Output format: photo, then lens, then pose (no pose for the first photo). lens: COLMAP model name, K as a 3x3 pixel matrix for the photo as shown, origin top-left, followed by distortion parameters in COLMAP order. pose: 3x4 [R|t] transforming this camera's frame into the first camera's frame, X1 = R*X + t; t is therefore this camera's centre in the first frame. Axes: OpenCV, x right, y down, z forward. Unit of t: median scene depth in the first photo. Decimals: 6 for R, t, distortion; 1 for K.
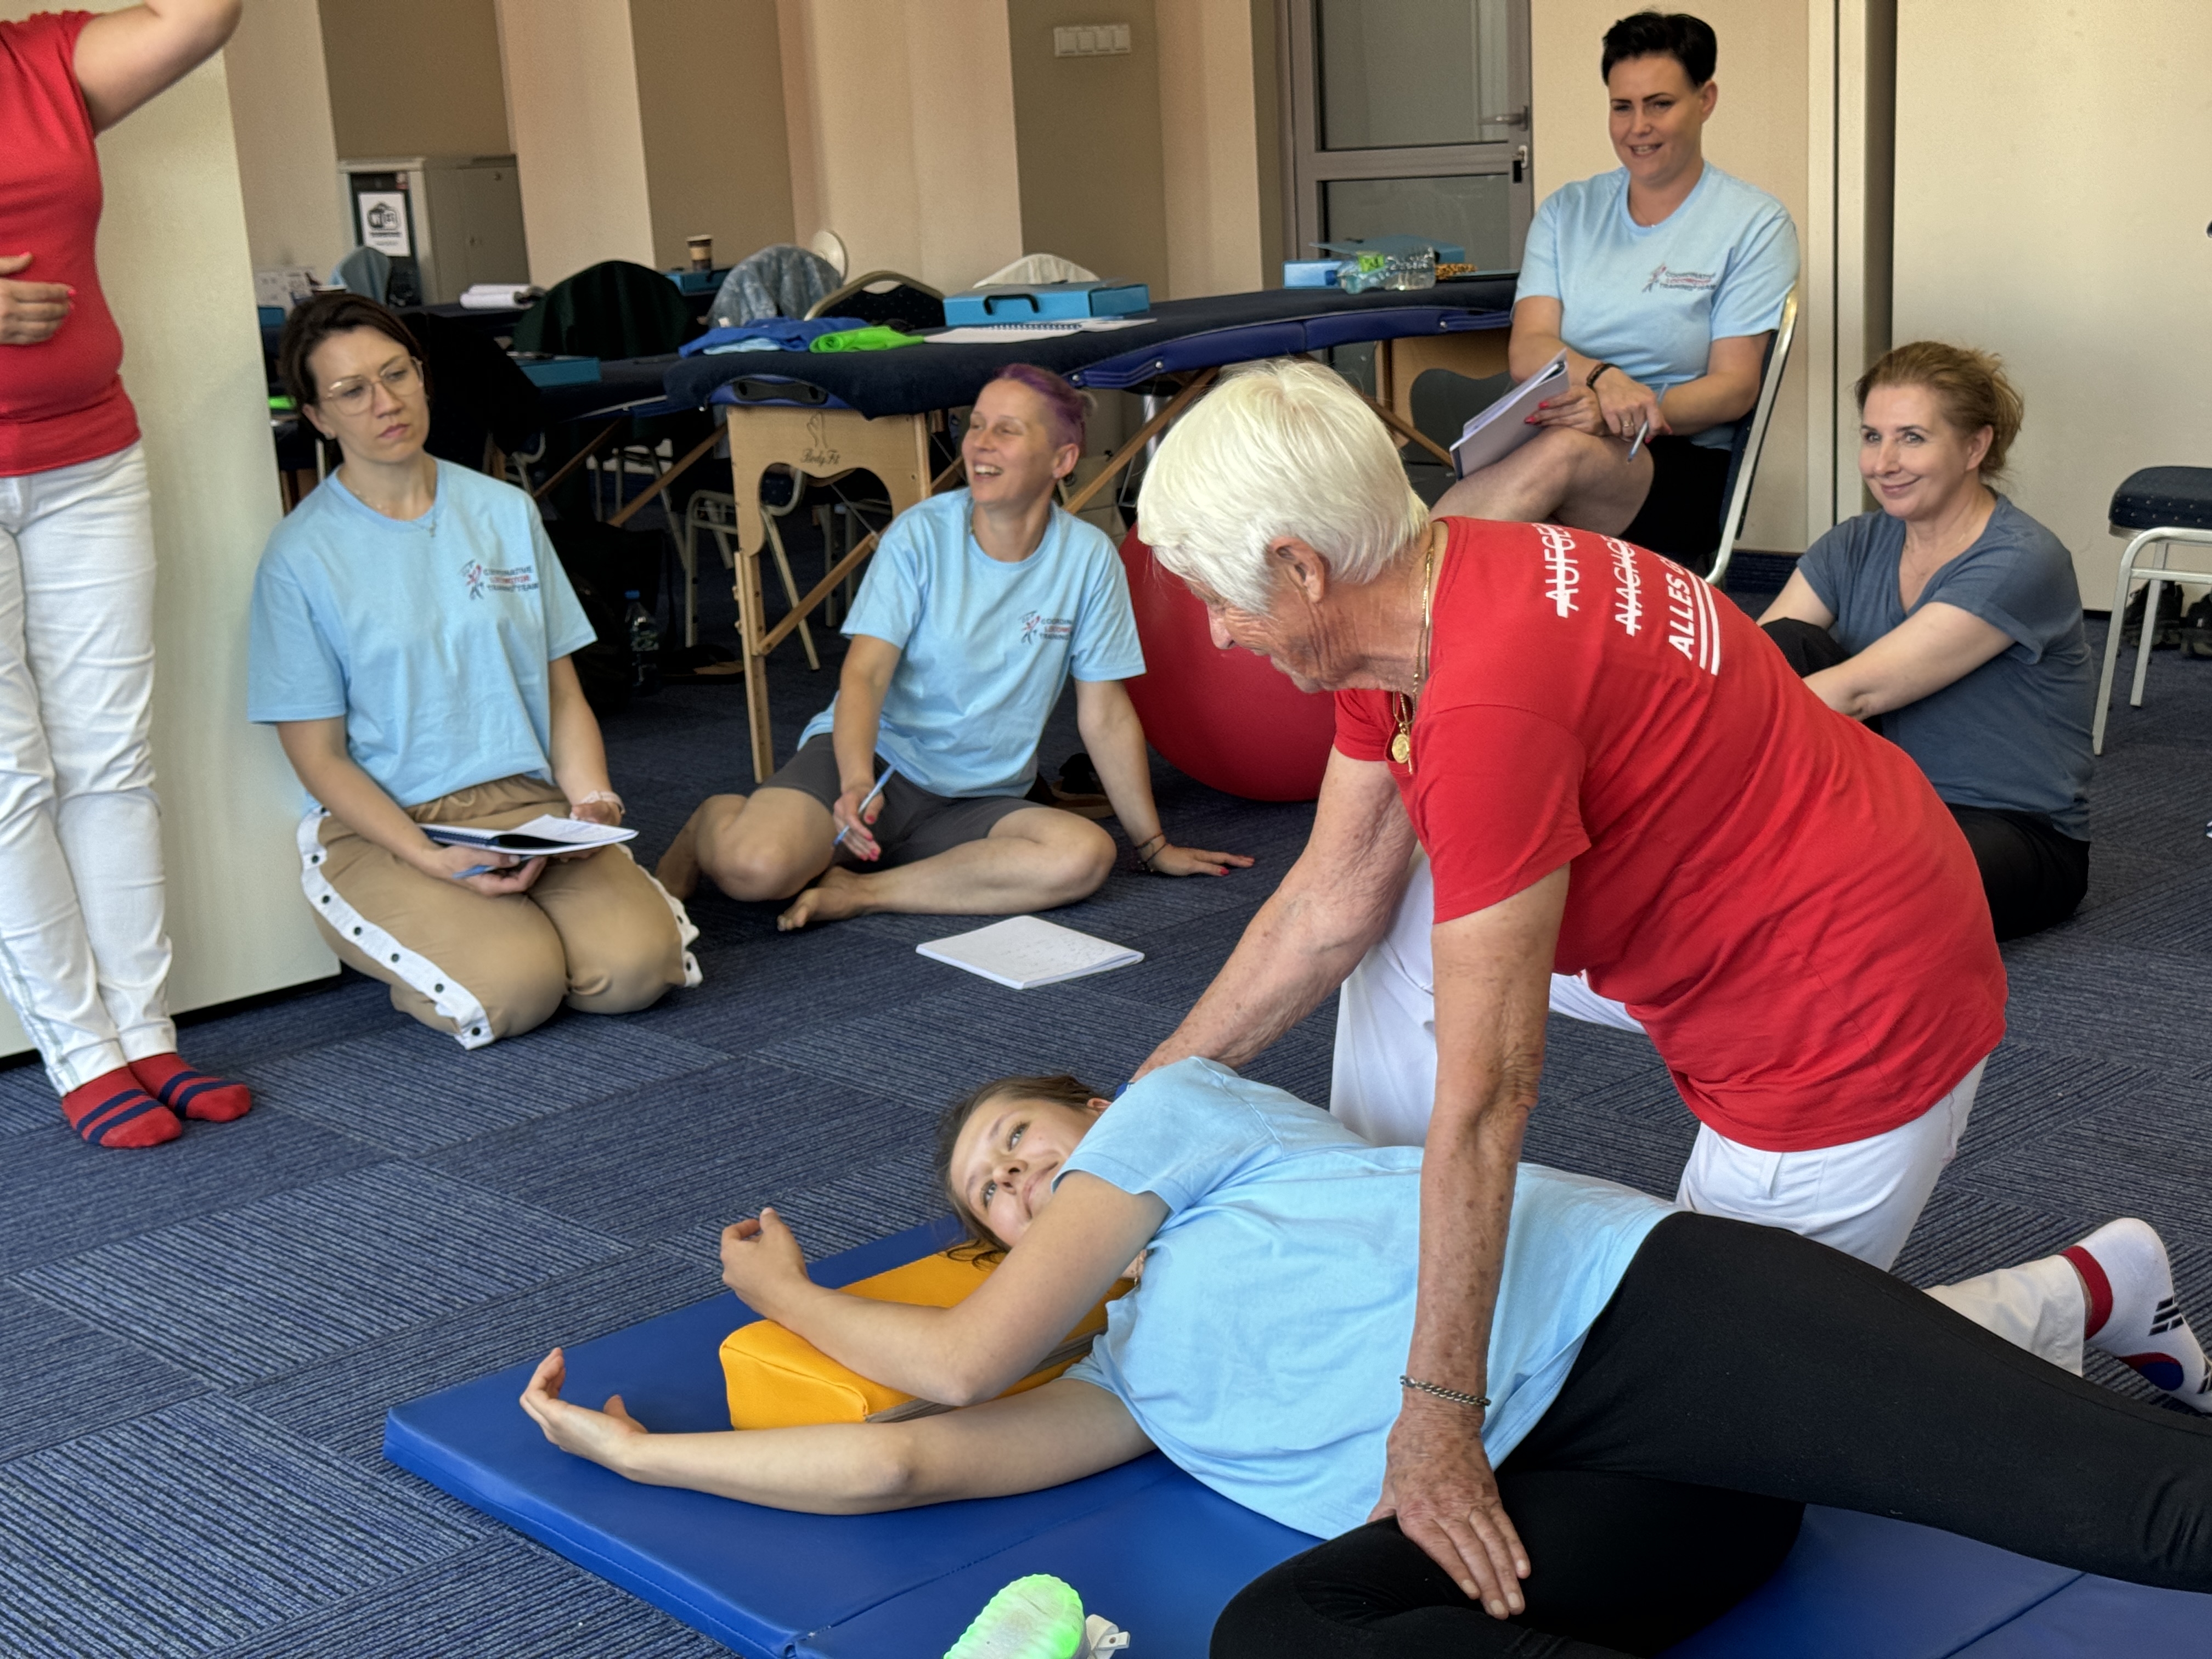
lens RADIAL K [[3168.1, 0, 1106.0], [0, 3168.1, 829.5], [0, 0, 1]] dist [0.238846, -0.494570]
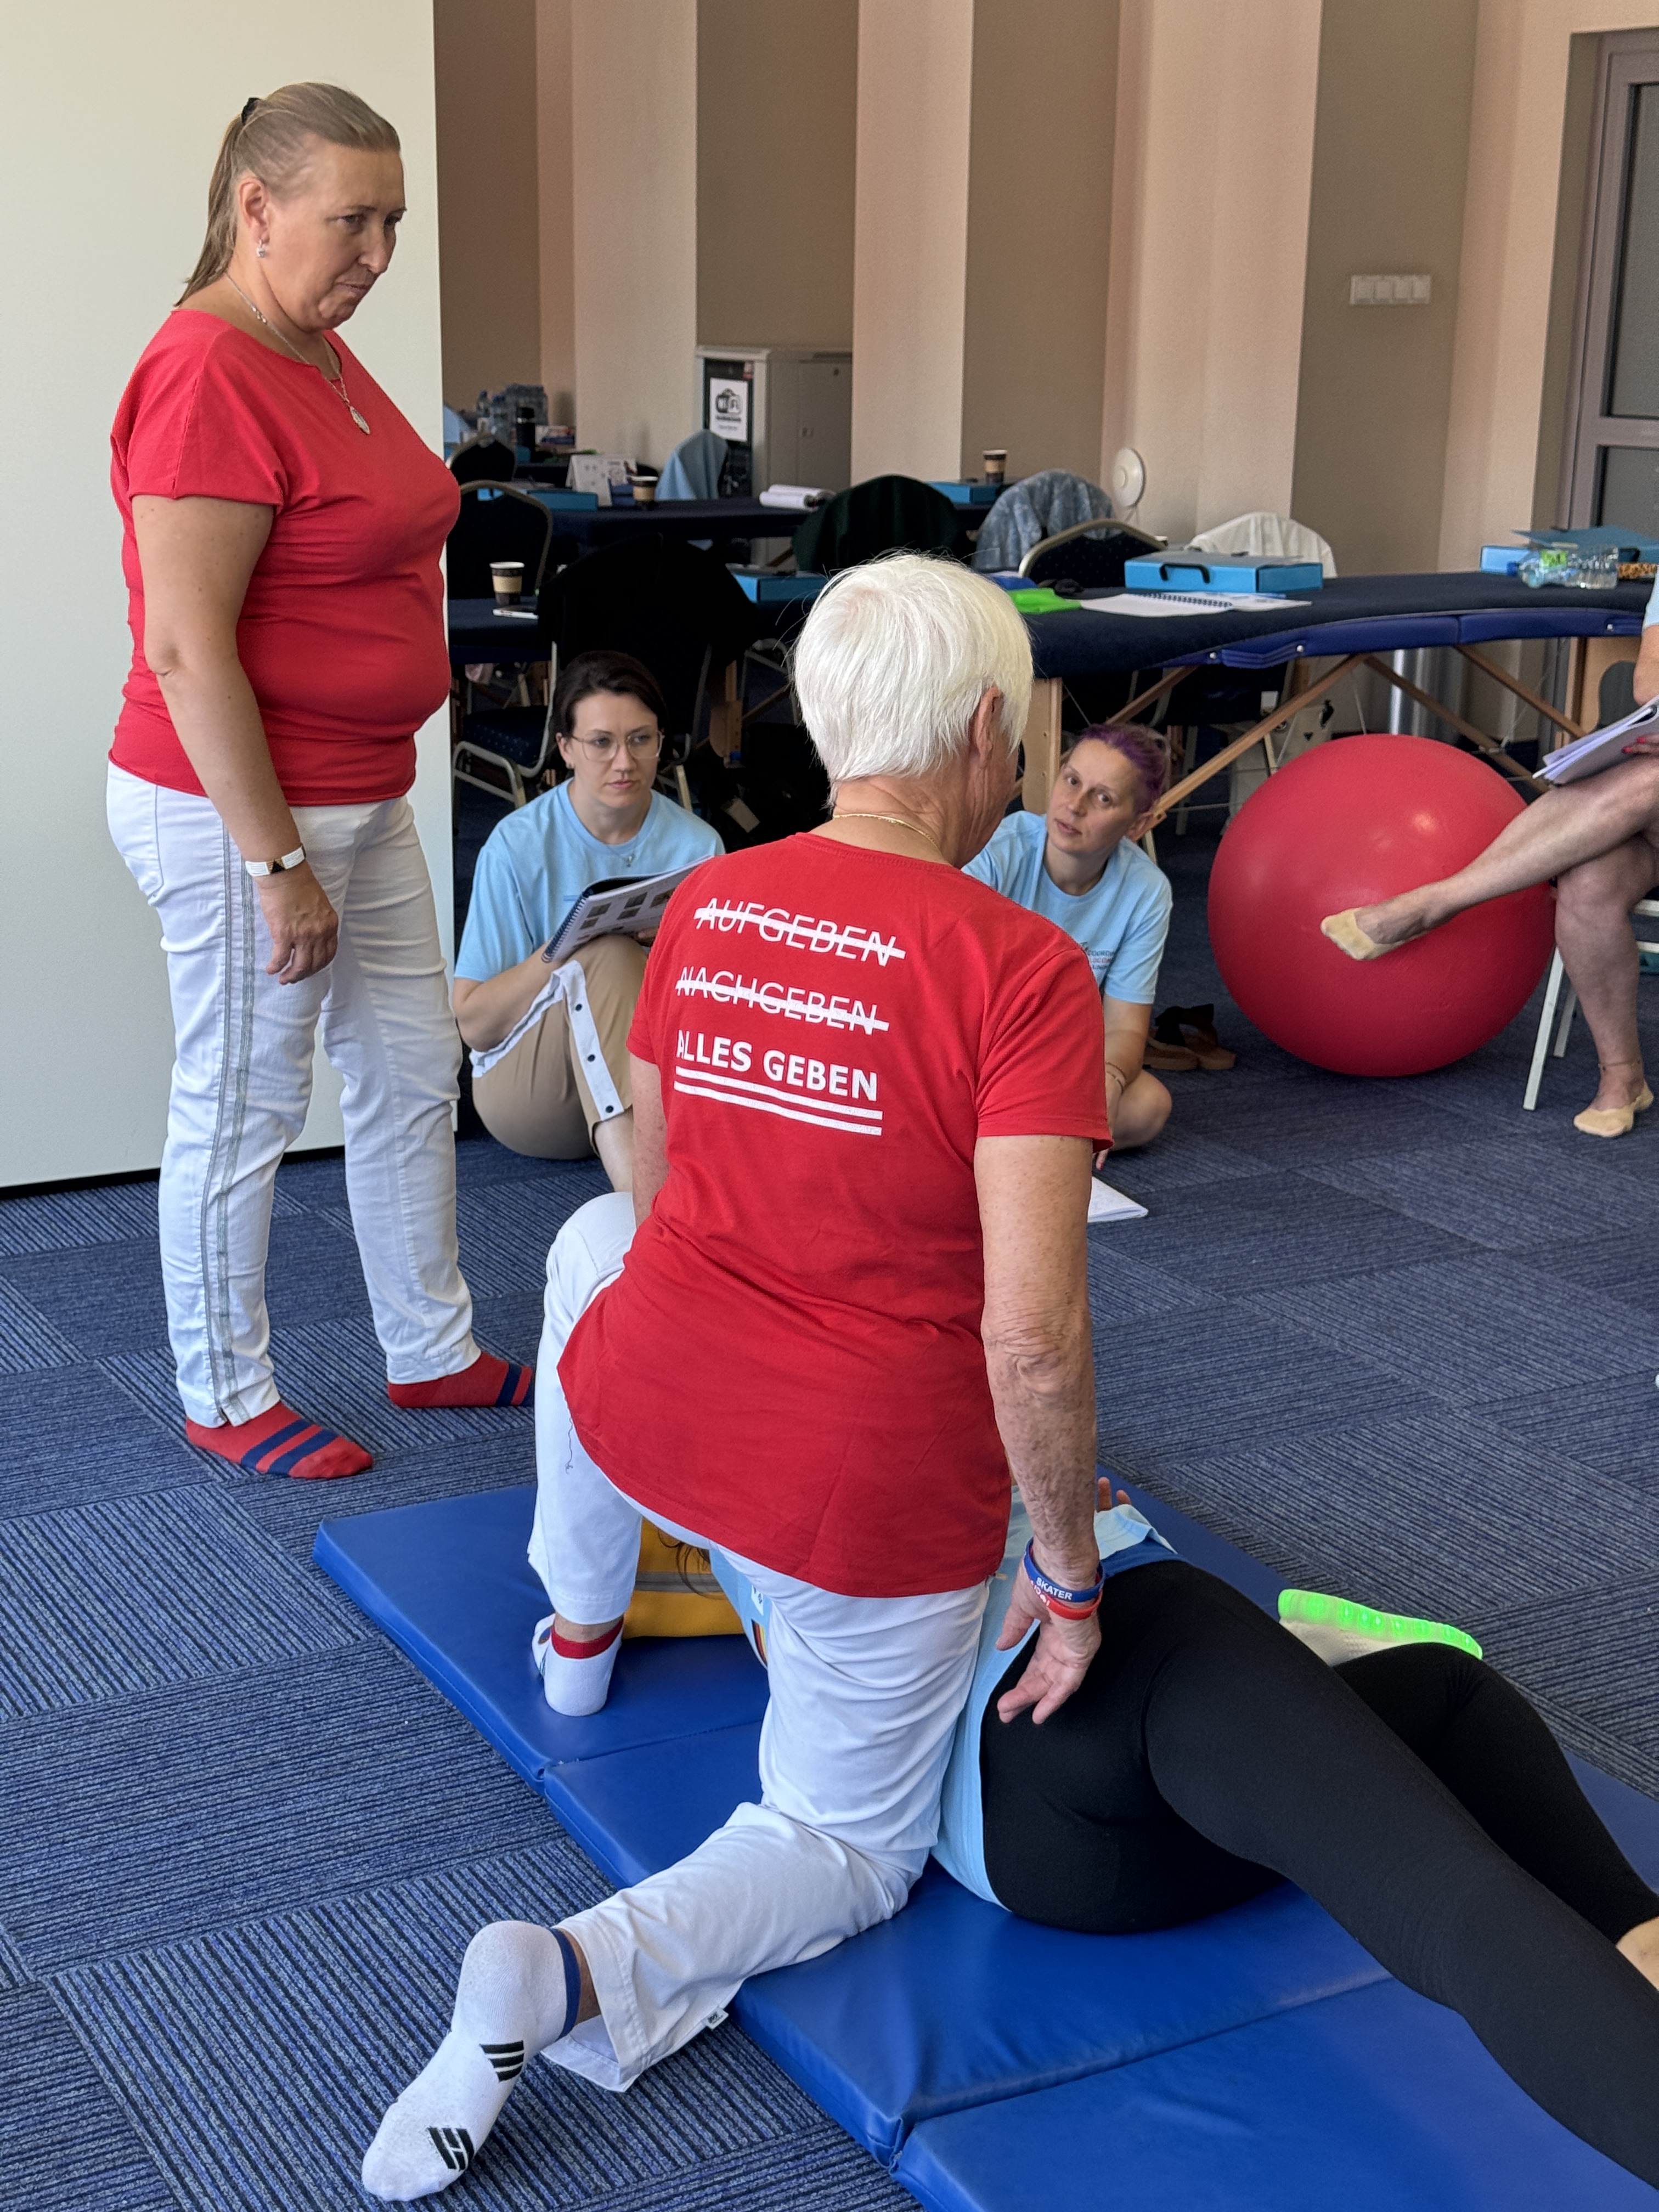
lens RADIAL K [[3168.1, 0, 829.5], [0, 3168.1, 1106.0], [0, 0, 1]] dist [0.238846, -0.494570]
pose [[0.970575, 0.128139, -0.203872, 0.083554], [-0.120119, 0.991434, 0.051292, -0.026219], [0.208699, -0.025294, 0.977653, -0.057810]]
